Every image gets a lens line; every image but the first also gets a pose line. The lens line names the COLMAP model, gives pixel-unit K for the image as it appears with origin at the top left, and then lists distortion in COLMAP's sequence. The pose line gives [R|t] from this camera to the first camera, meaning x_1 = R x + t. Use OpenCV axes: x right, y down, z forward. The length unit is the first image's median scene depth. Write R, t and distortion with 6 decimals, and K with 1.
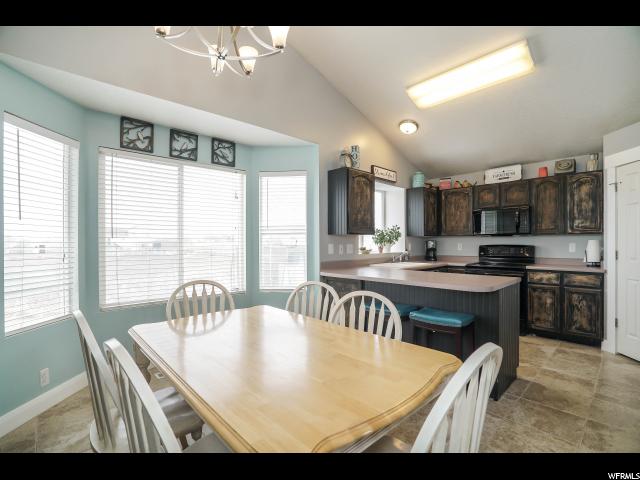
lens RADIAL K [[301.7, 0, 318.4], [0, 301.7, 241.8], [0, 0, 1]] dist [-0.059712, 0.023397]
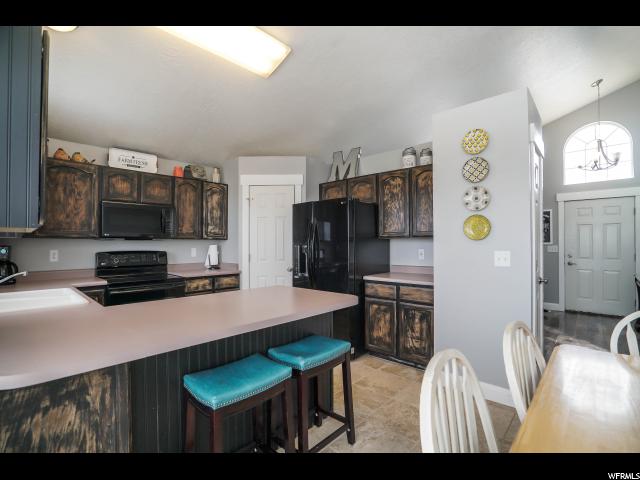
lens RADIAL K [[301.7, 0, 318.4], [0, 301.7, 241.8], [0, 0, 1]] dist [-0.059712, 0.023397]
pose [[-0.062813, 0.007534, 0.997997, -0.222344], [0.000683, 0.999972, -0.007506, -0.009587], [-0.998025, 0.000211, -0.062816, 0.679823]]
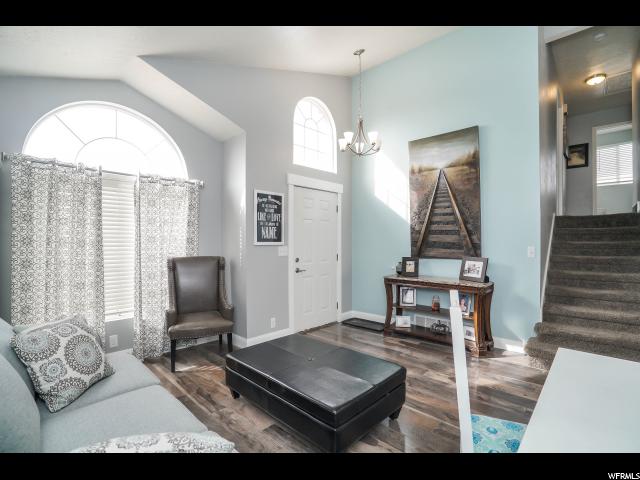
lens RADIAL K [[301.7, 0, 318.4], [0, 301.7, 241.8], [0, 0, 1]] dist [-0.059712, 0.023397]
pose [[-0.998109, 0.003600, -0.061363, 1.134980], [0.003499, 0.999992, 0.001753, -0.018679], [0.061369, 0.001535, -0.998114, 0.466545]]
